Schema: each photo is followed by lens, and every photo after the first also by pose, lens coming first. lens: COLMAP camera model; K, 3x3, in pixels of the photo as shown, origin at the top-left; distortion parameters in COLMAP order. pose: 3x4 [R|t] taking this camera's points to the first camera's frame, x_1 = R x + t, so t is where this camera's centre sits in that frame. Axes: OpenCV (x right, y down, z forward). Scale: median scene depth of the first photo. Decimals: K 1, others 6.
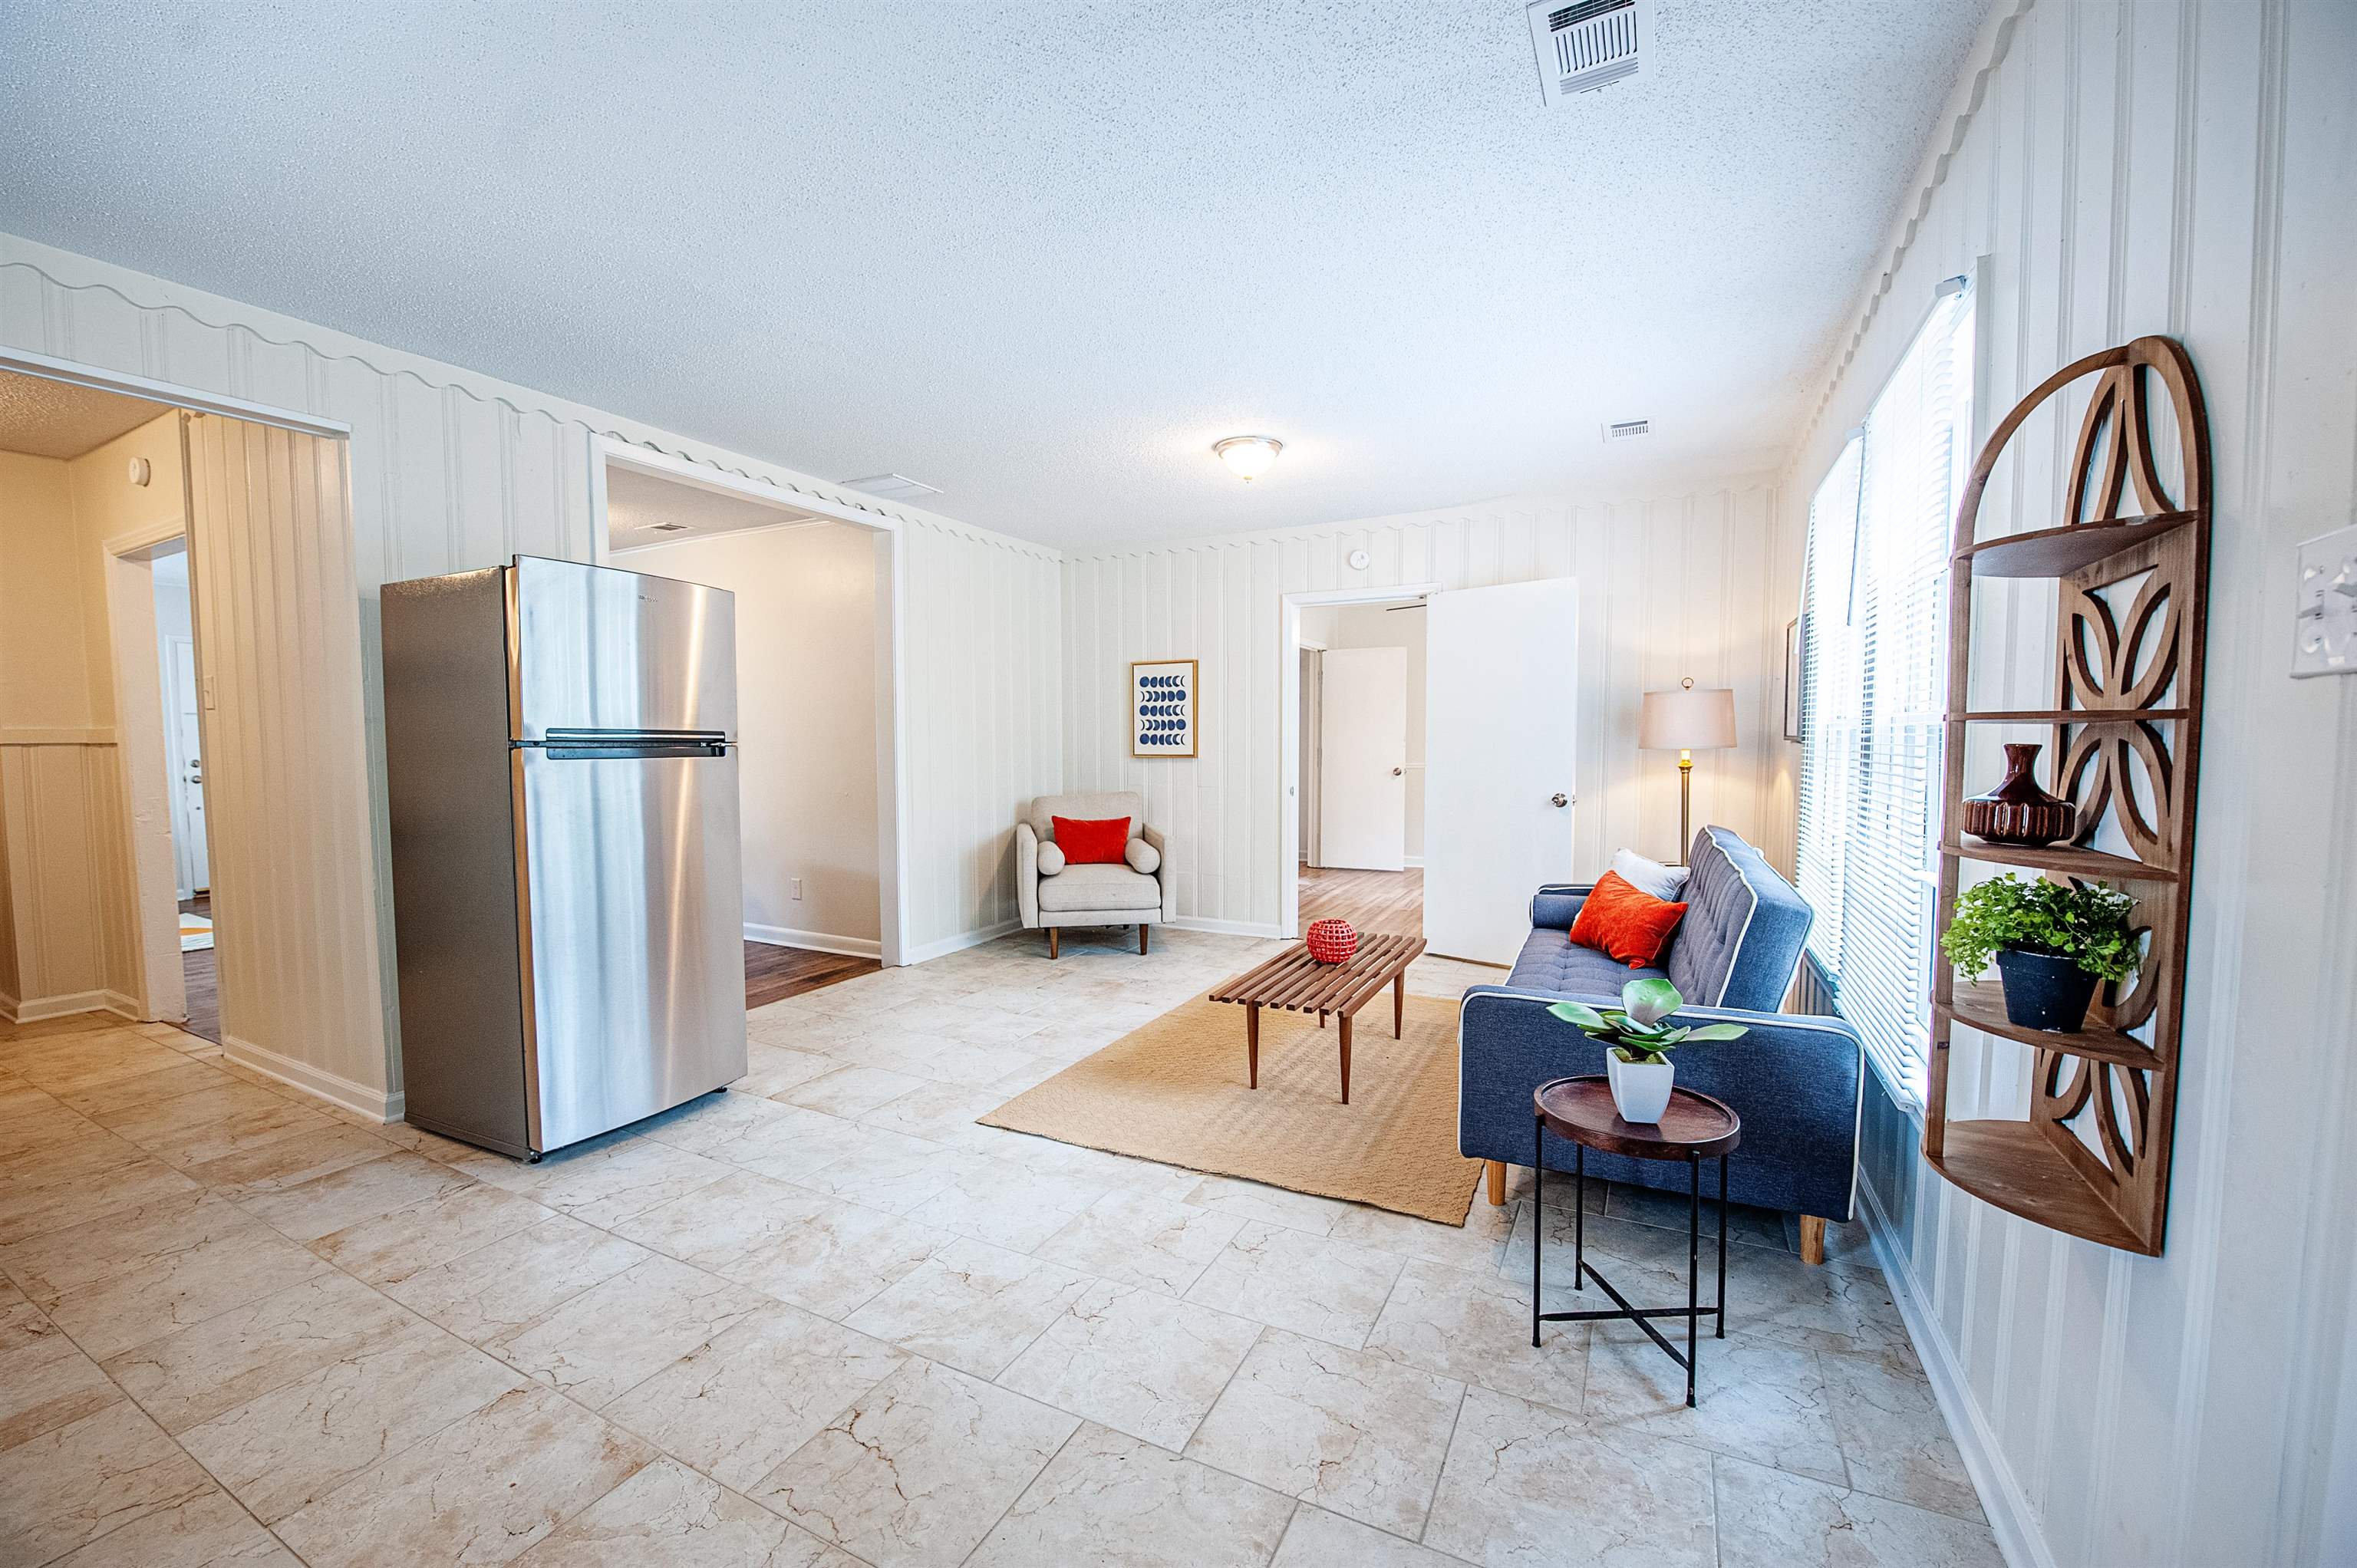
lens RADIAL K [[937.3, 0, 1169.0], [0, 937.3, 802.0], [0, 0, 1]] dist [-0.018102, -0.002114]
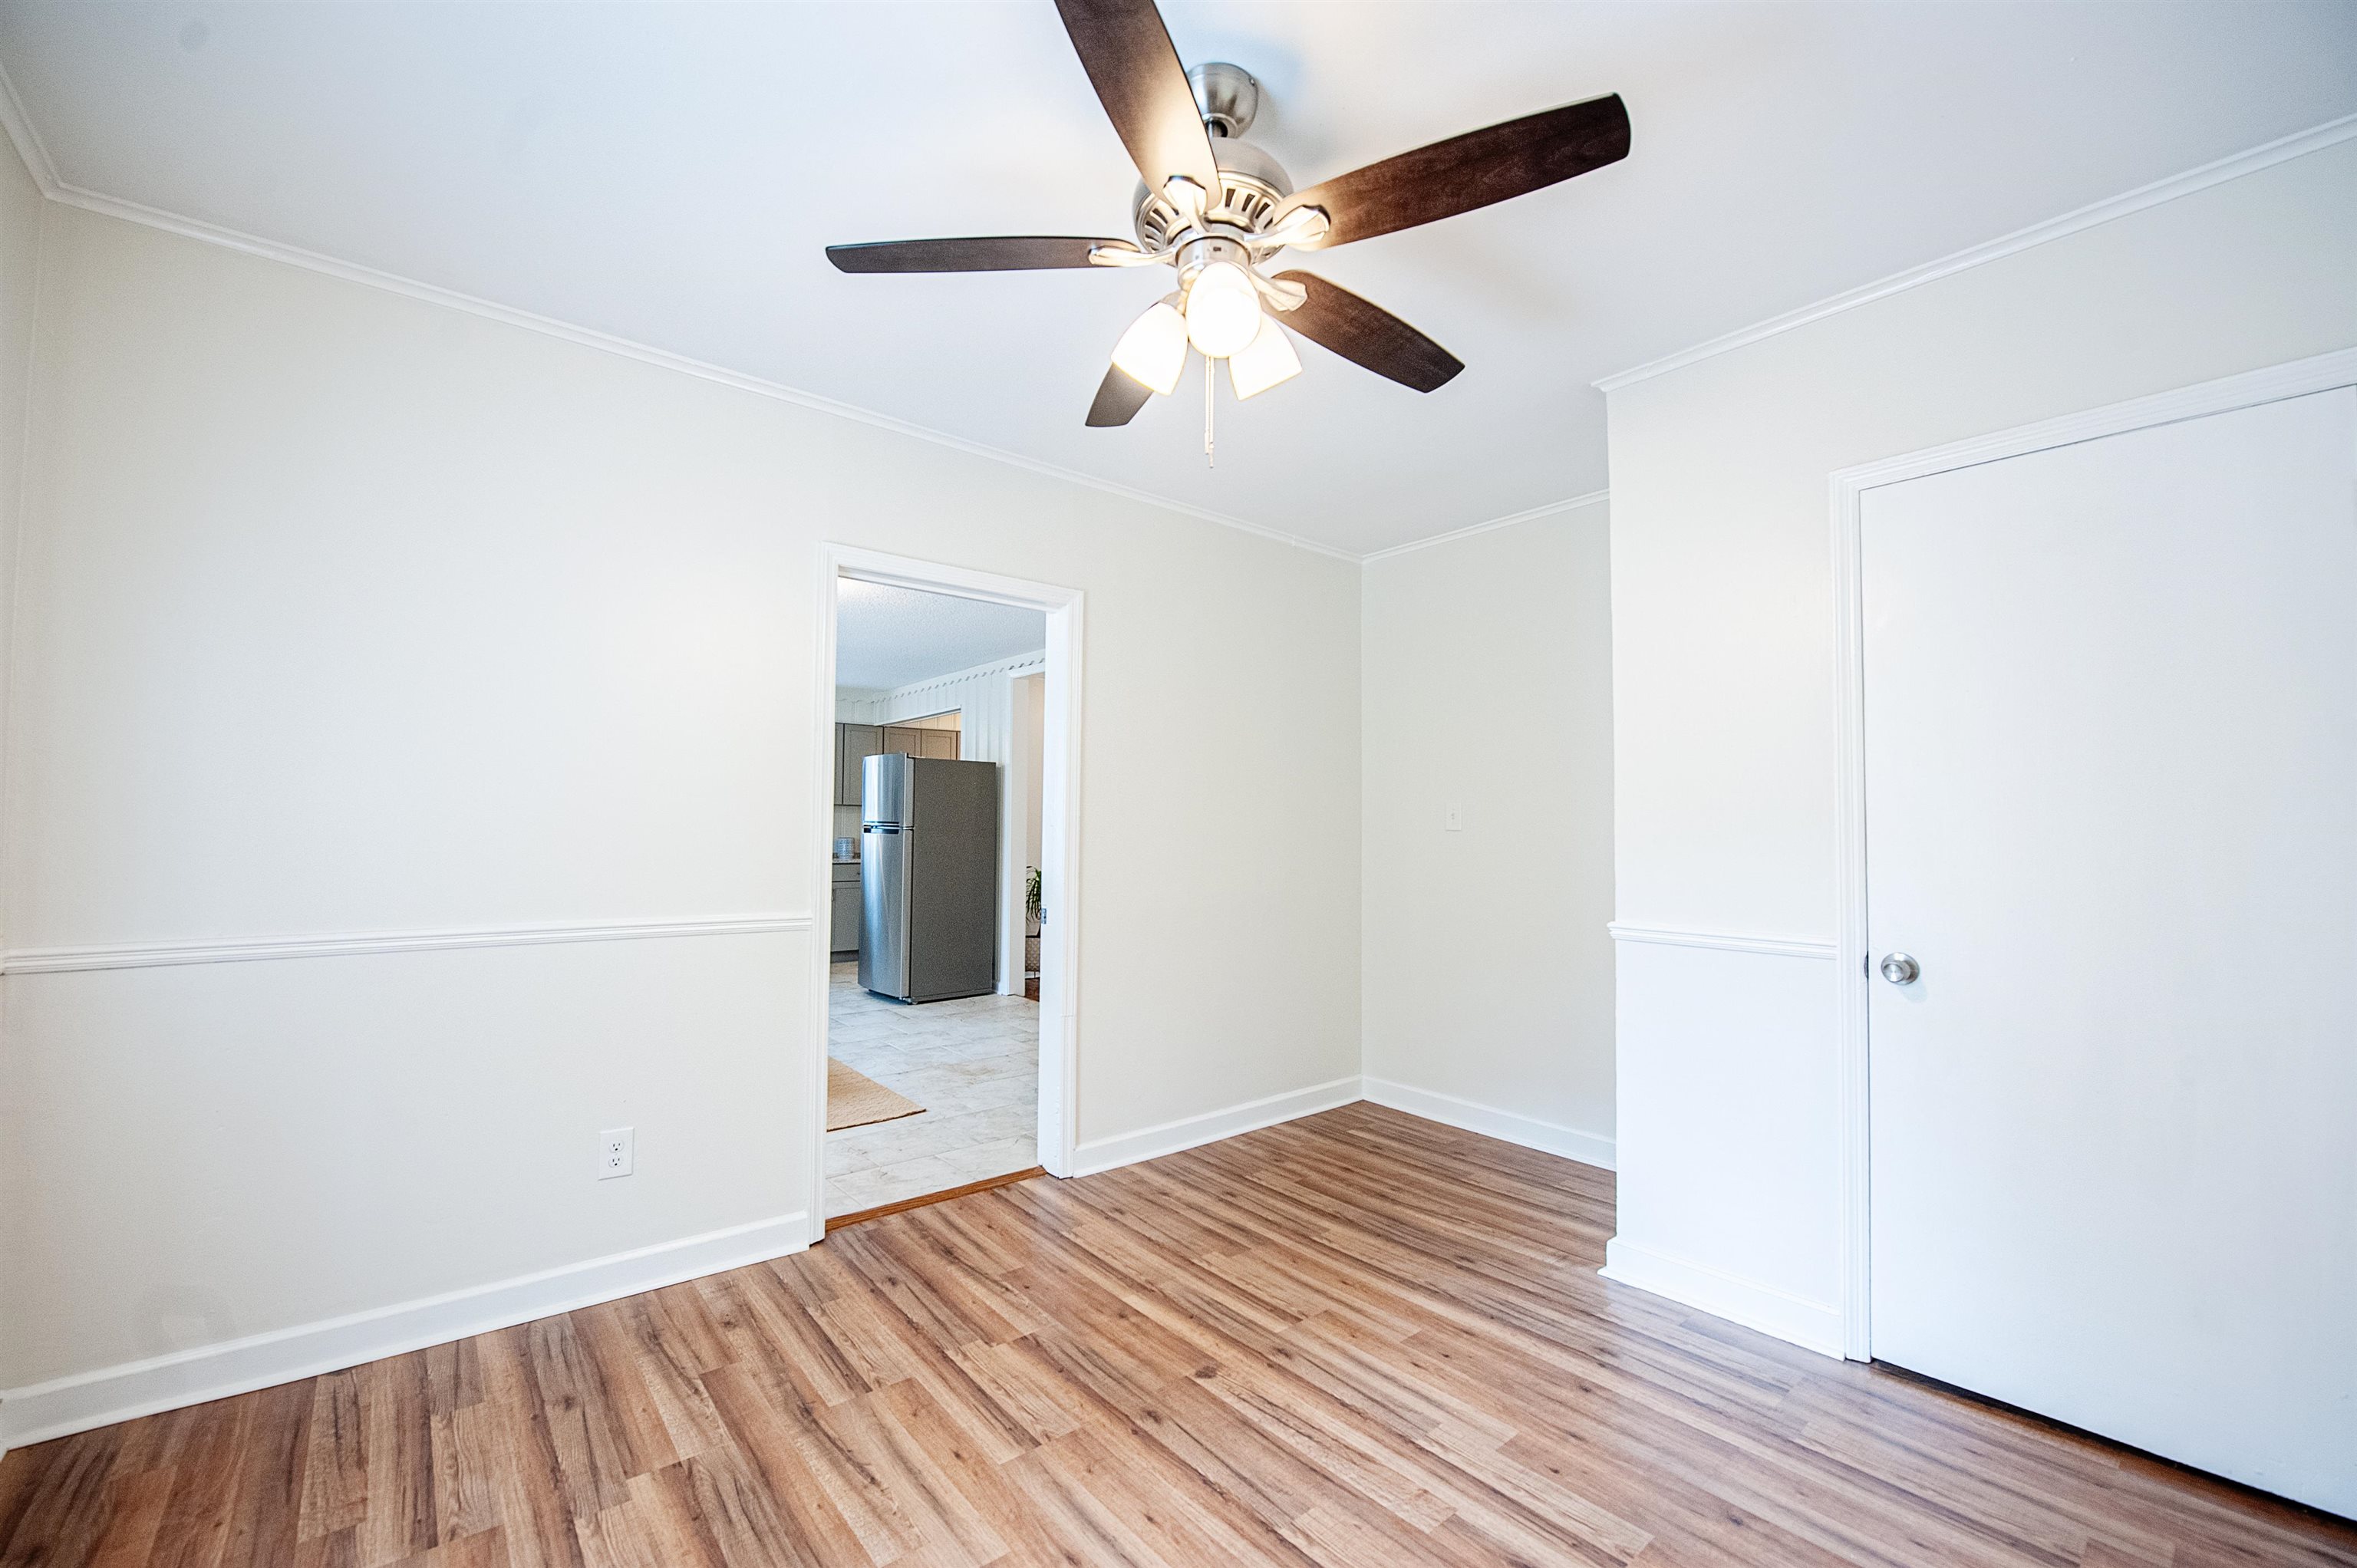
lens RADIAL K [[938.2, 0, 1178.5], [0, 938.2, 784.0], [0, 0, 1]] dist [0.000024, -0.000167]
pose [[-0.392724, -0.042715, -0.918664, 1.842509], [-0.064063, 0.997765, -0.019007, -0.248335], [0.917422, 0.051388, -0.394582, 3.705740]]
